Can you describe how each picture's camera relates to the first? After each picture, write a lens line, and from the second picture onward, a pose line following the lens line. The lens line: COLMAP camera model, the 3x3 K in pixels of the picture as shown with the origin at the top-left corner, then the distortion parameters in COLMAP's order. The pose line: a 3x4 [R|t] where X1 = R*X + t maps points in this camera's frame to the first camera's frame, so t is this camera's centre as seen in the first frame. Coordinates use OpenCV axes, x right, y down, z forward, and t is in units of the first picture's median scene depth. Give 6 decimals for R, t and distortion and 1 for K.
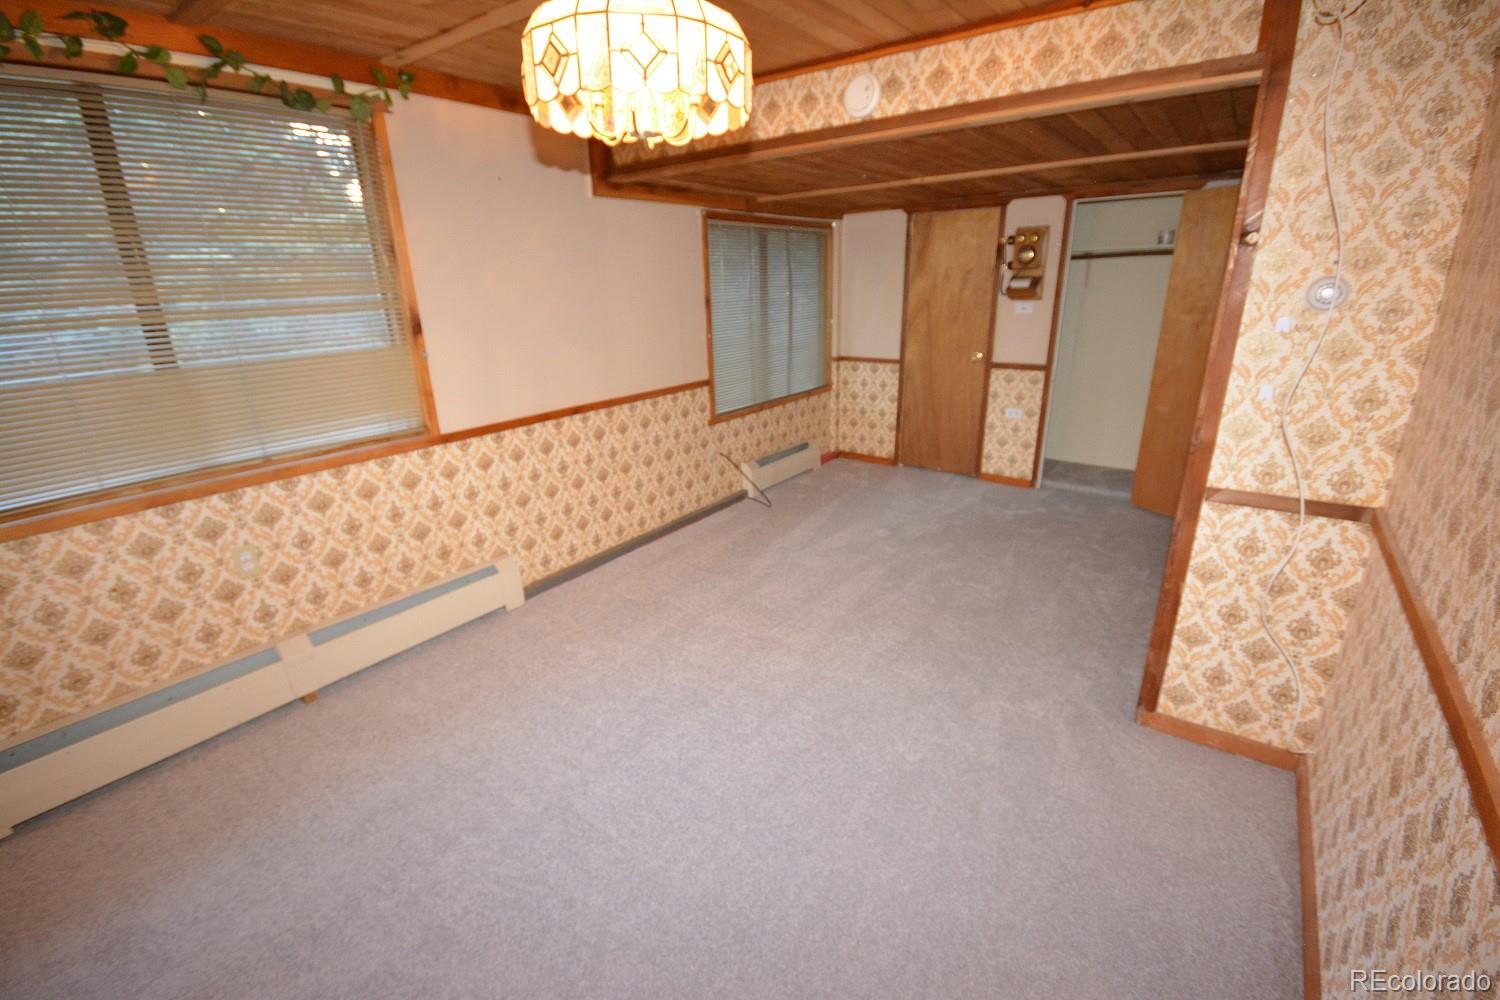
lens RADIAL K [[659.7, 0, 749.4], [0, 659.7, 499.9], [0, 0, 1]] dist [-0.003706, 0.000060]
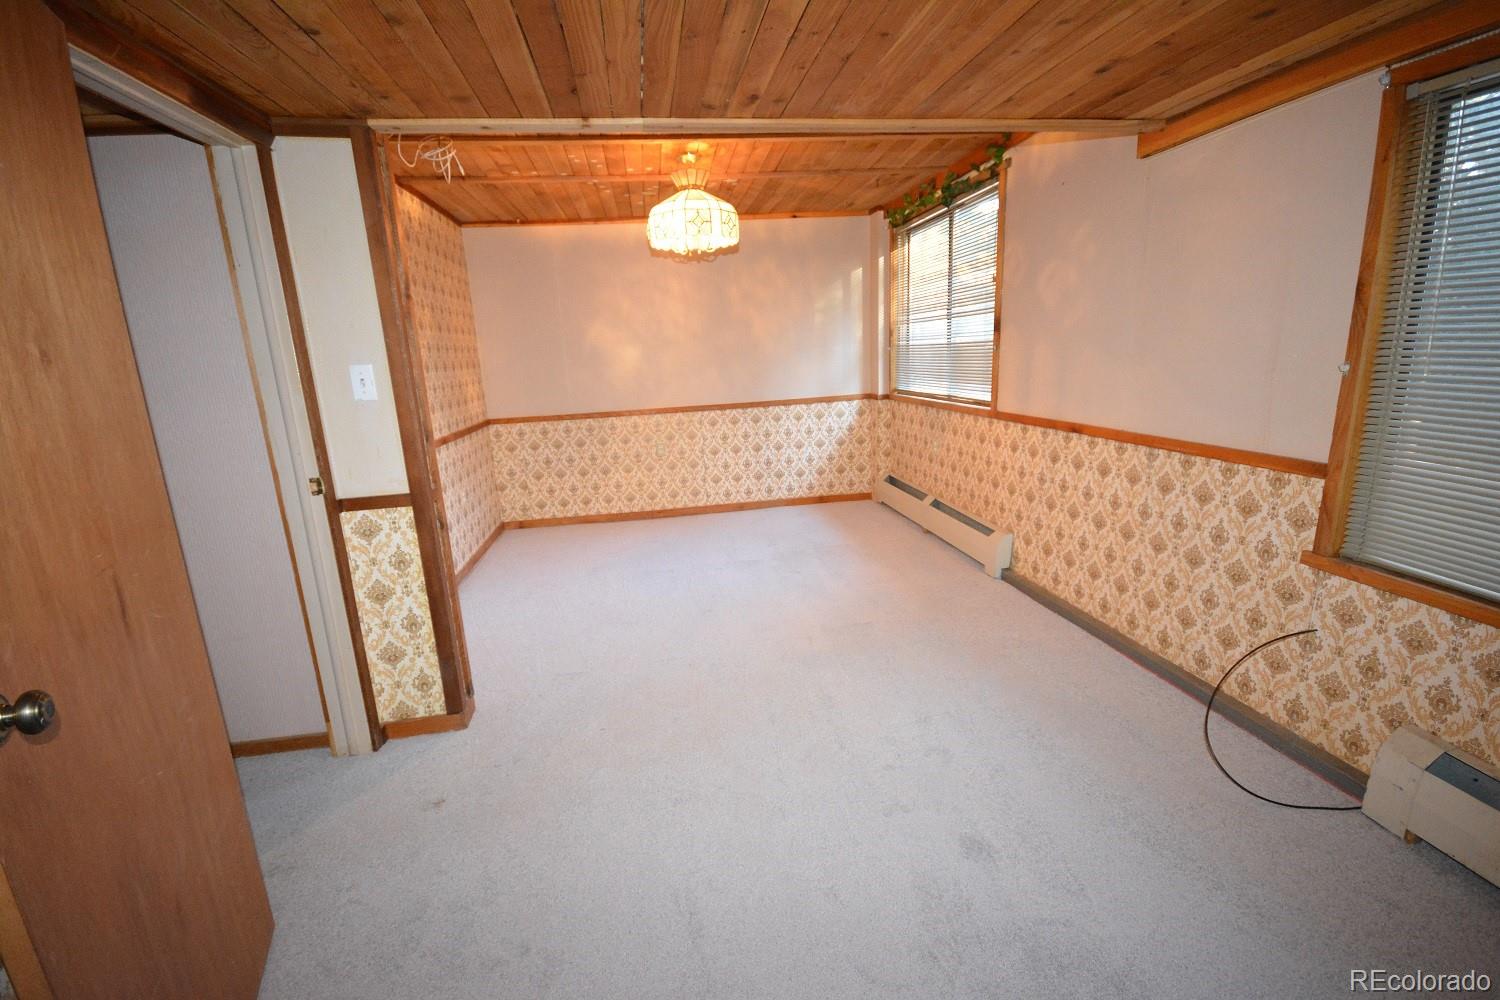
lens RADIAL K [[659.7, 0, 748.4], [0, 659.7, 498.3], [0, 0, 1]] dist [-0.003706, 0.000060]
pose [[-0.709079, 0.205334, -0.674570, 0.617983], [-0.169049, 0.879259, 0.445338, -0.352445], [0.684565, 0.429815, -0.588753, 1.204161]]
